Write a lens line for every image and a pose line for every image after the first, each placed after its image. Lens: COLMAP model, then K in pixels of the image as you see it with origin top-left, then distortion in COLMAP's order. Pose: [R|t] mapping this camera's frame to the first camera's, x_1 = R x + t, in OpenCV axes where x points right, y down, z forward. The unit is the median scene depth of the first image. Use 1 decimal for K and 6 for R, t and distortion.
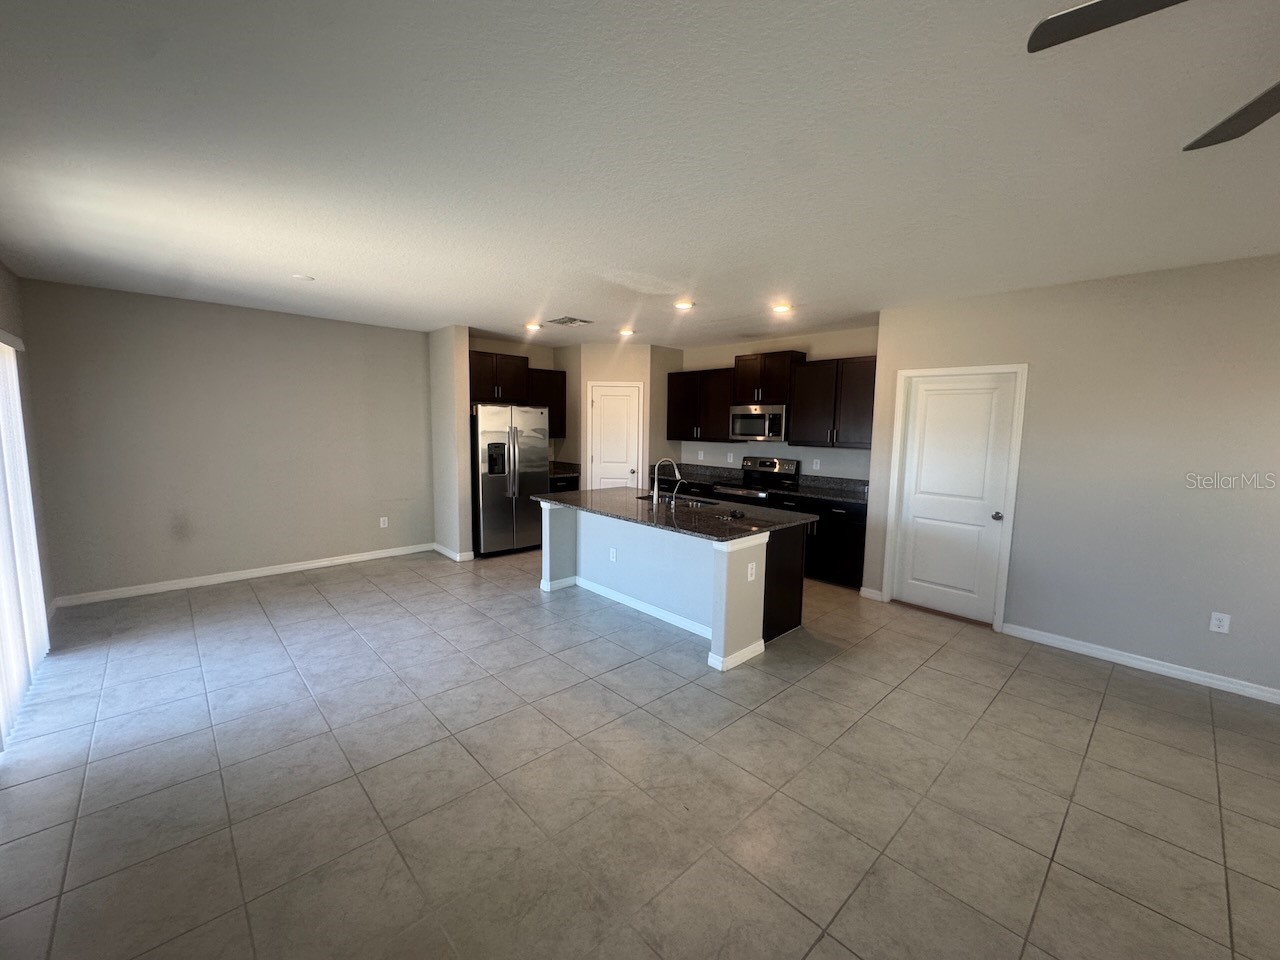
lens RADIAL K [[513.2, 0, 641.7], [0, 513.2, 479.0], [0, 0, 1]] dist [-0.001922, -0.000098]
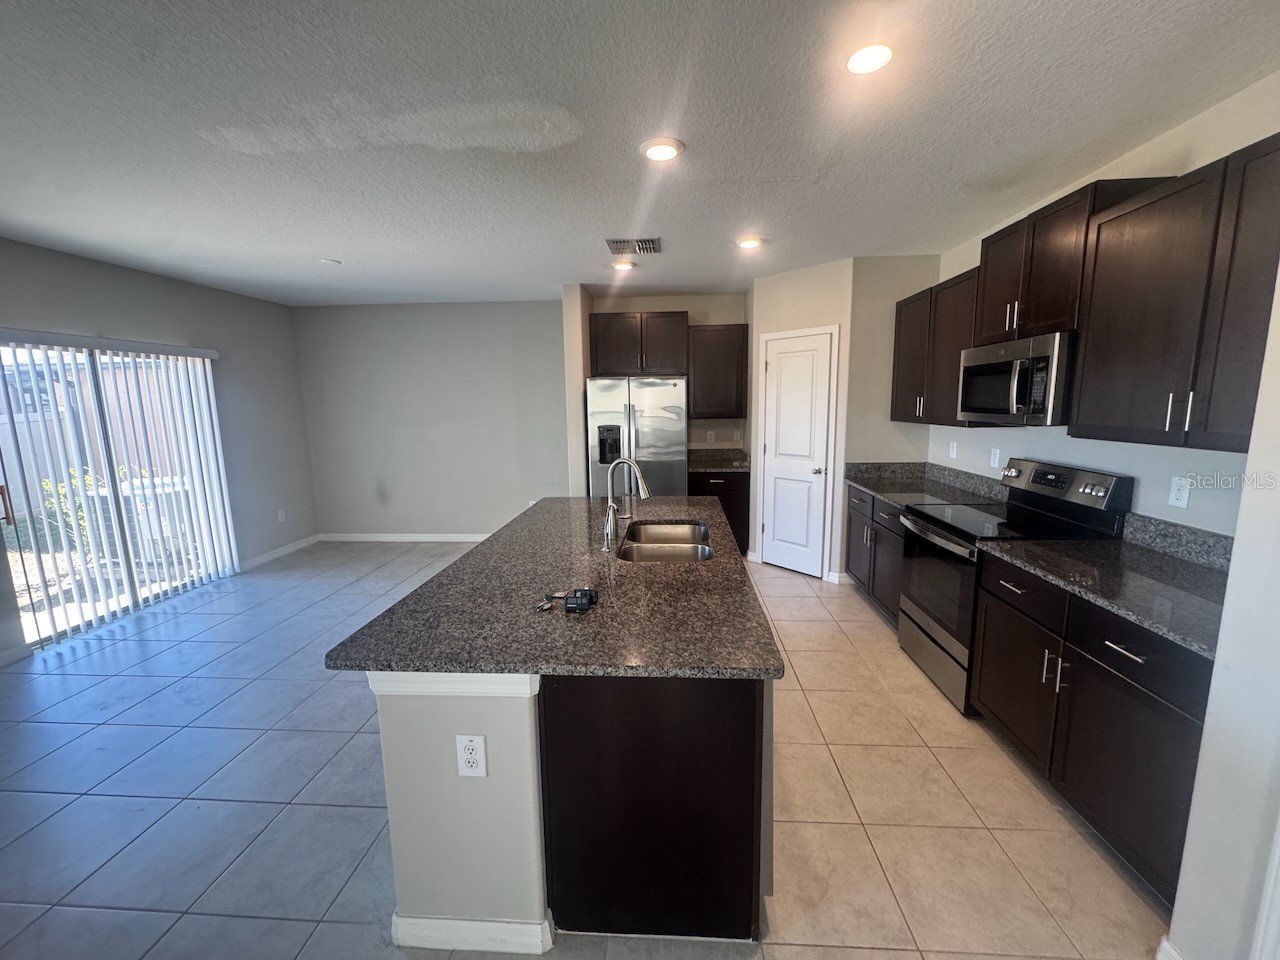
lens RADIAL K [[513.2, 0, 641.7], [0, 513.2, 479.0], [0, 0, 1]] dist [-0.001922, -0.000098]
pose [[0.683705, 0.082960, -0.725027, 0.346988], [-0.051533, 0.996526, 0.065429, -0.042002], [0.727936, -0.007371, 0.685605, 0.491022]]
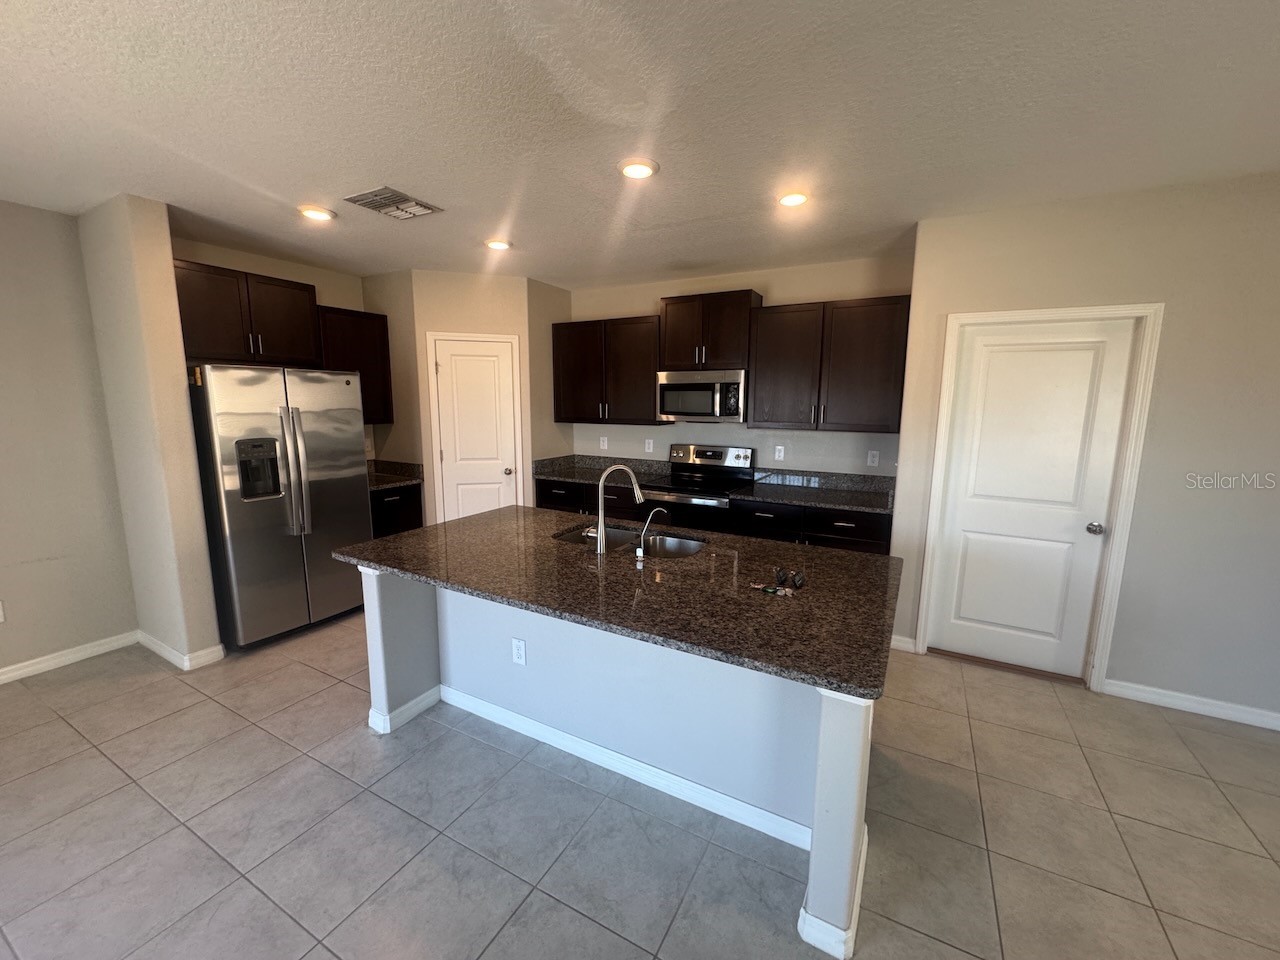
lens RADIAL K [[513.2, 0, 641.7], [0, 513.2, 479.0], [0, 0, 1]] dist [-0.001922, -0.000098]
pose [[0.949381, -0.058387, 0.308652, -0.070520], [0.042890, 0.997466, 0.056761, -0.042377], [-0.311184, -0.040650, 0.949480, 0.375091]]
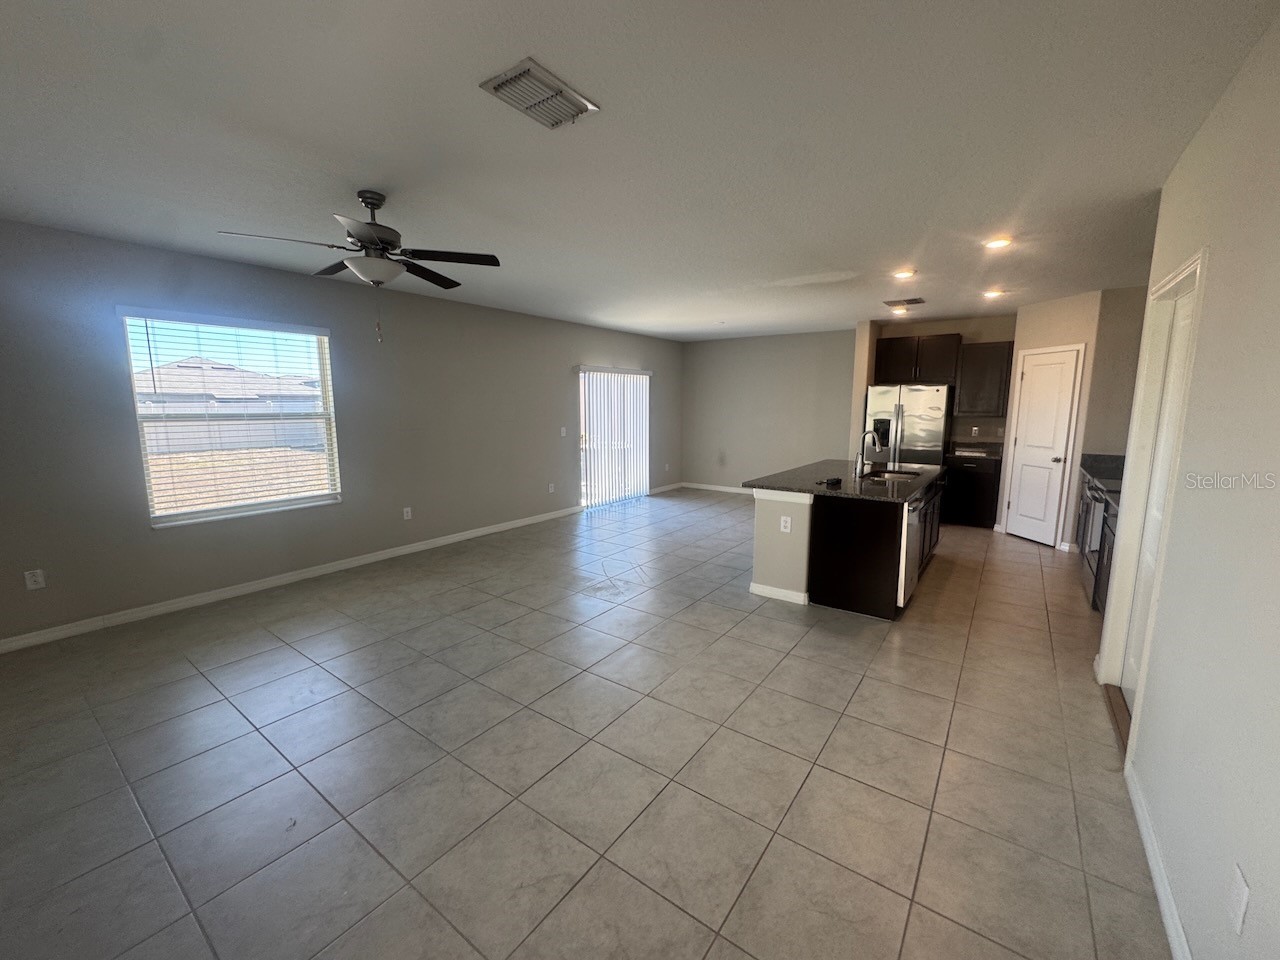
lens RADIAL K [[513.2, 0, 641.7], [0, 513.2, 479.0], [0, 0, 1]] dist [-0.001922, -0.000098]
pose [[0.185162, 0.125484, -0.974663, 0.754460], [-0.101900, 0.988919, 0.107960, -0.006737], [0.977410, 0.079328, 0.195897, 0.269195]]
